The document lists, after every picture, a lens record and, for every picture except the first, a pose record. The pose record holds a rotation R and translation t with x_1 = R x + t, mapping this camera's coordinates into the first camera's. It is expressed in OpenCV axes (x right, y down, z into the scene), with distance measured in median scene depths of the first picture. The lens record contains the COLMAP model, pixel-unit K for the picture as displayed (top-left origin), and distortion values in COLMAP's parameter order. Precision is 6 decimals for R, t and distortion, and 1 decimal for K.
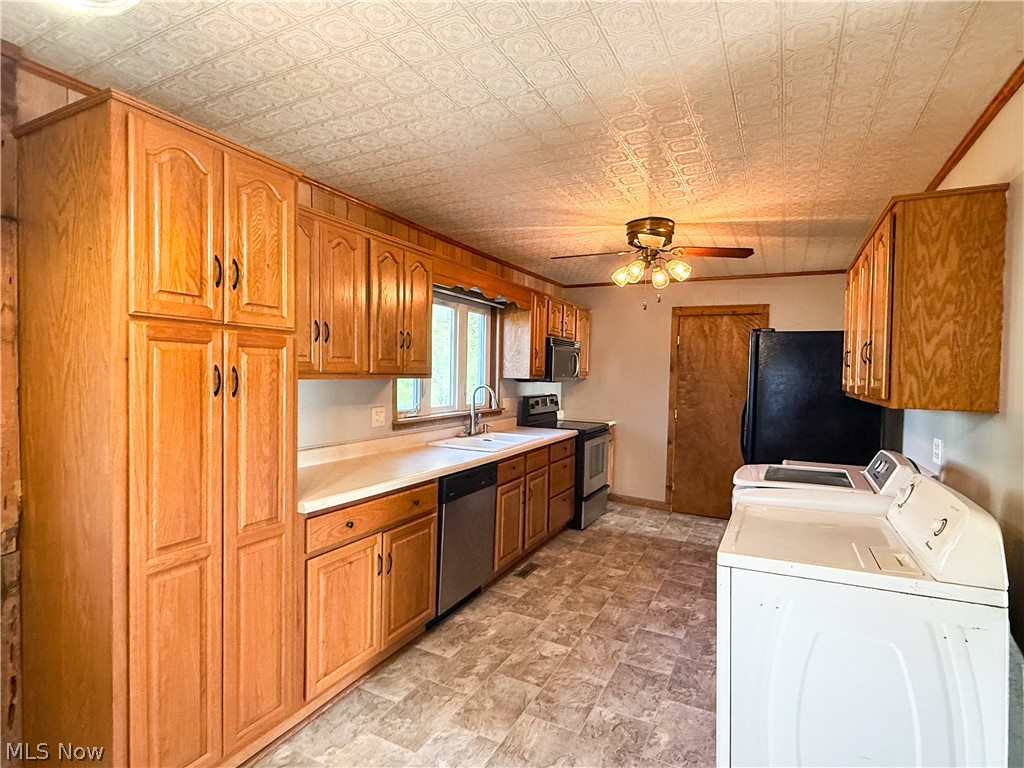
lens RADIAL K [[527.3, 0, 510.7], [0, 527.3, 383.2], [0, 0, 1]] dist [0.005038, 0.000717]
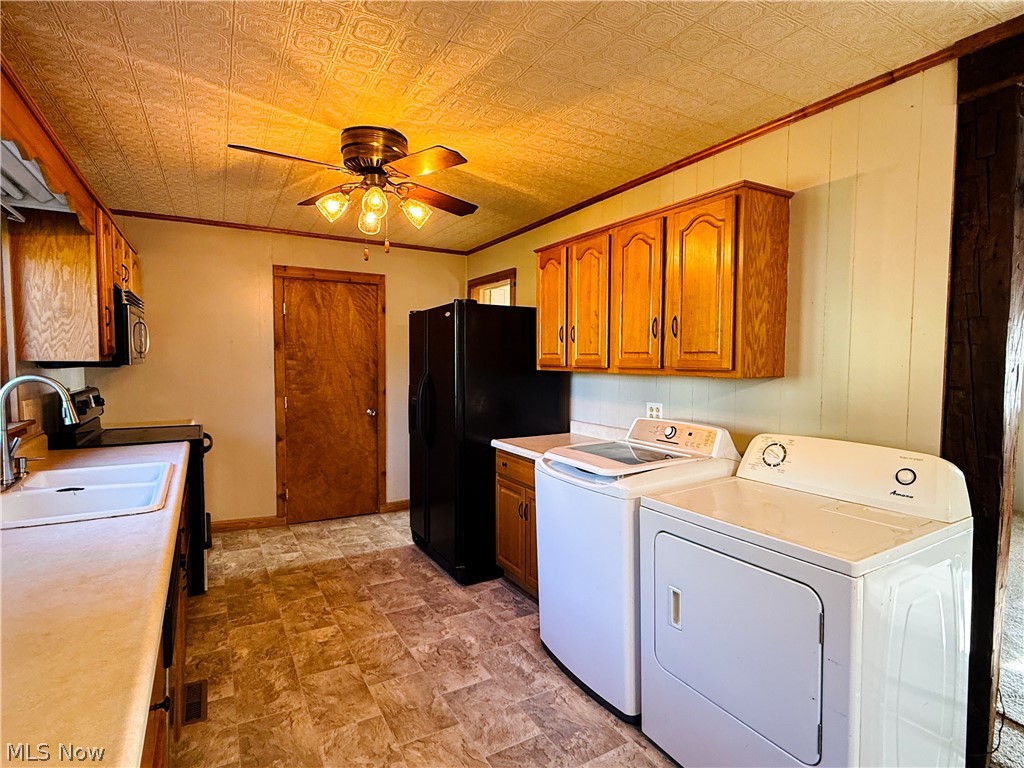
lens RADIAL K [[527.3, 0, 511.7], [0, 527.3, 387.7], [0, 0, 1]] dist [0.005038, 0.000717]
pose [[0.547169, -0.064710, 0.834517, -0.185855], [0.024587, 0.997819, 0.061252, -0.004640], [-0.836661, -0.012997, 0.547567, 0.330255]]
